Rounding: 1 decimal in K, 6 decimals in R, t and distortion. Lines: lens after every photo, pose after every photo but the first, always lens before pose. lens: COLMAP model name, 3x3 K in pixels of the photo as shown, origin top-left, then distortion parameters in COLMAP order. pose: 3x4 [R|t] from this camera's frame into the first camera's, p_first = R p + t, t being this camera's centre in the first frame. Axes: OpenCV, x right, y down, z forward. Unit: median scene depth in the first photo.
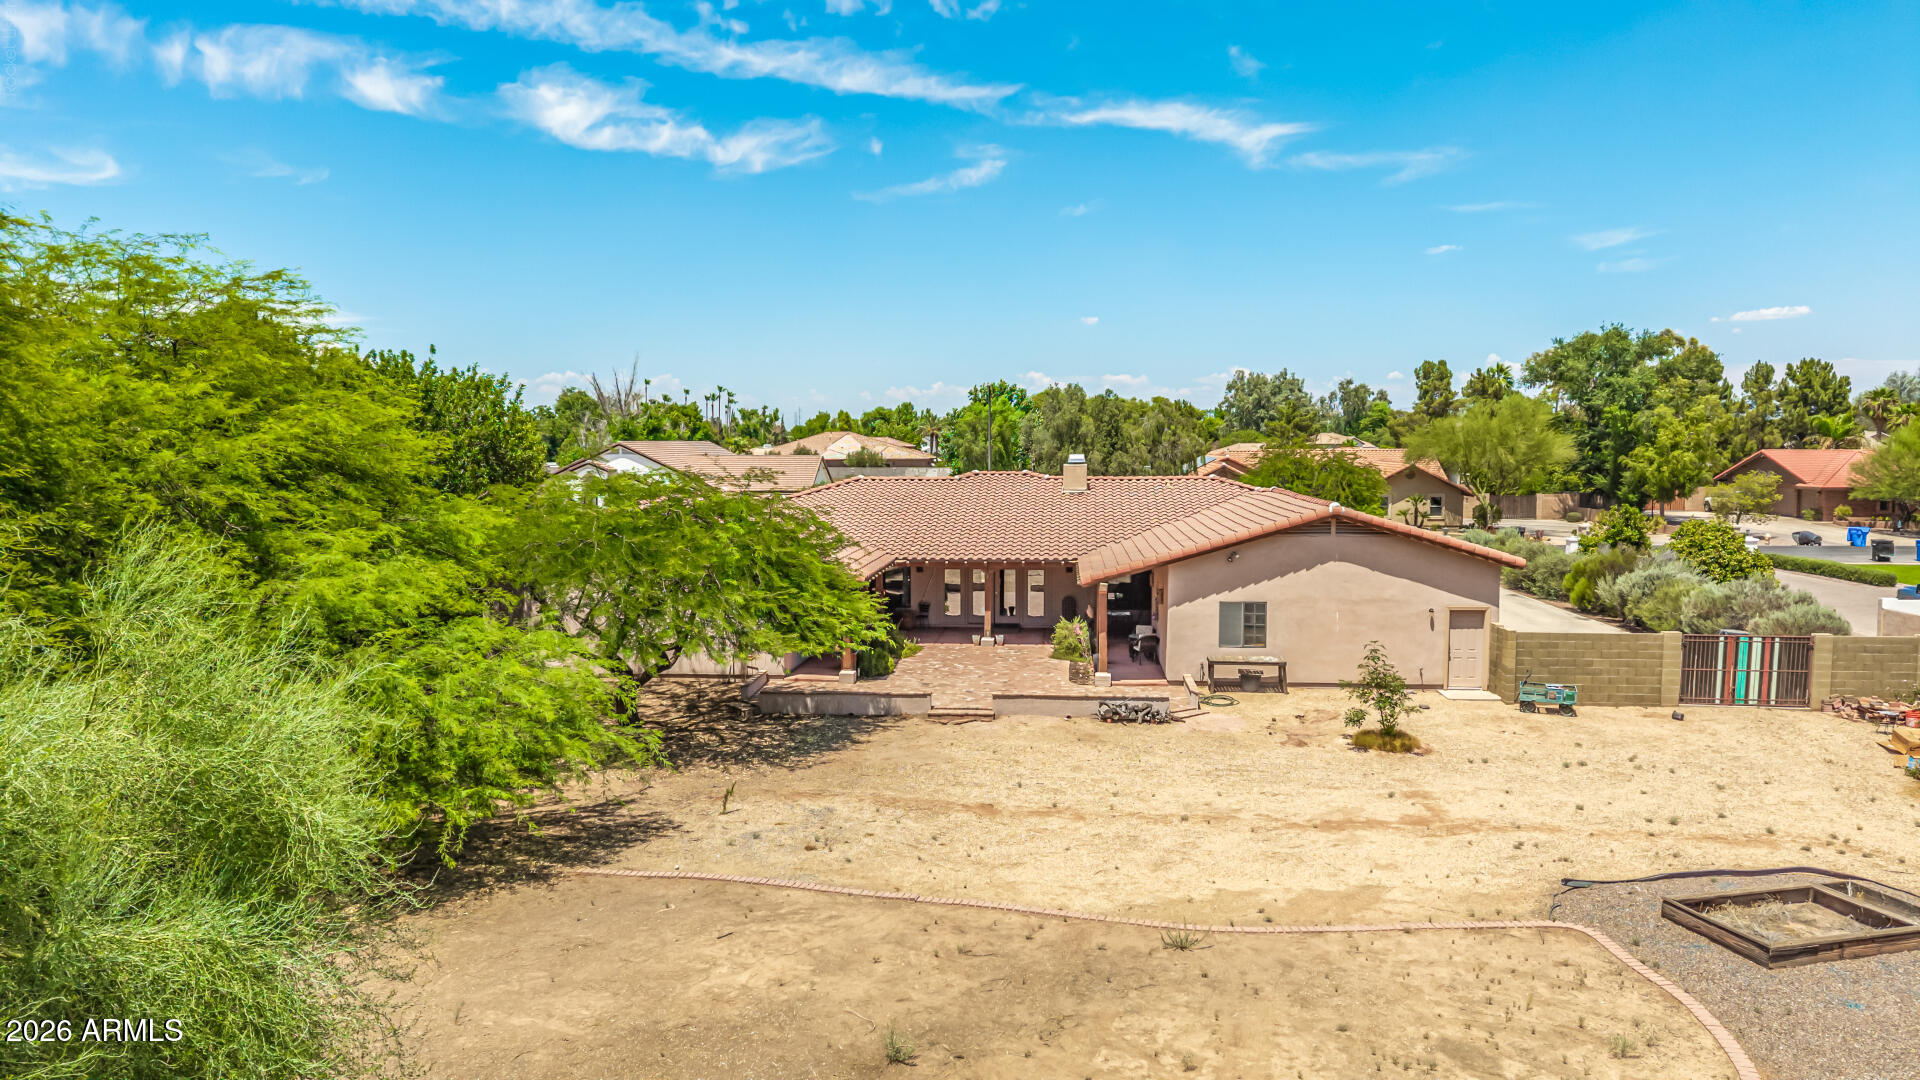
lens RADIAL K [[1268.7, 0, 961.4], [0, 1268.7, 541.6], [0, 0, 1]] dist [0.054393, -0.061713]
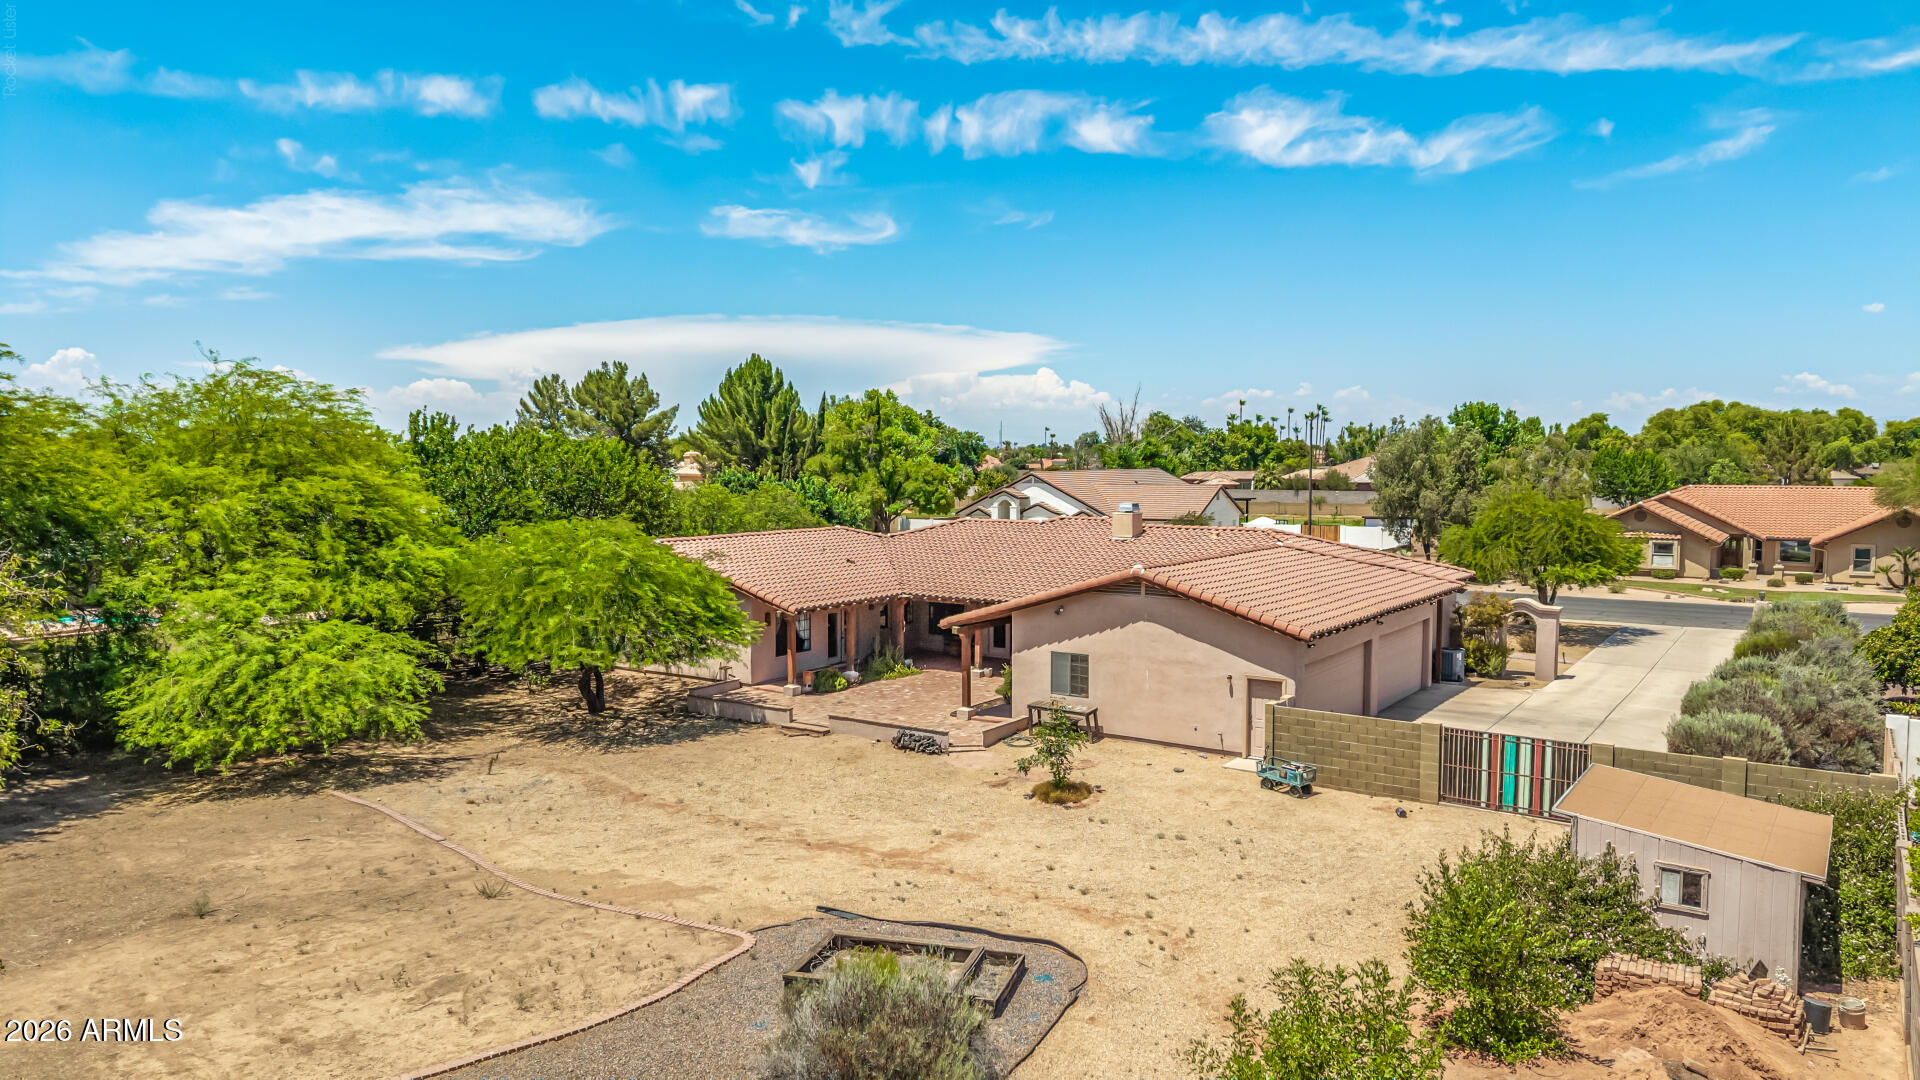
lens RADIAL K [[1268.7, 0, 961.4], [0, 1268.7, 541.6], [0, 0, 1]] dist [0.054393, -0.061713]
pose [[0.869865, 0.037196, -0.491886, 0.705236], [-0.042739, 0.999086, -0.000030, -0.044995], [0.491435, 0.021048, 0.870660, 0.030425]]
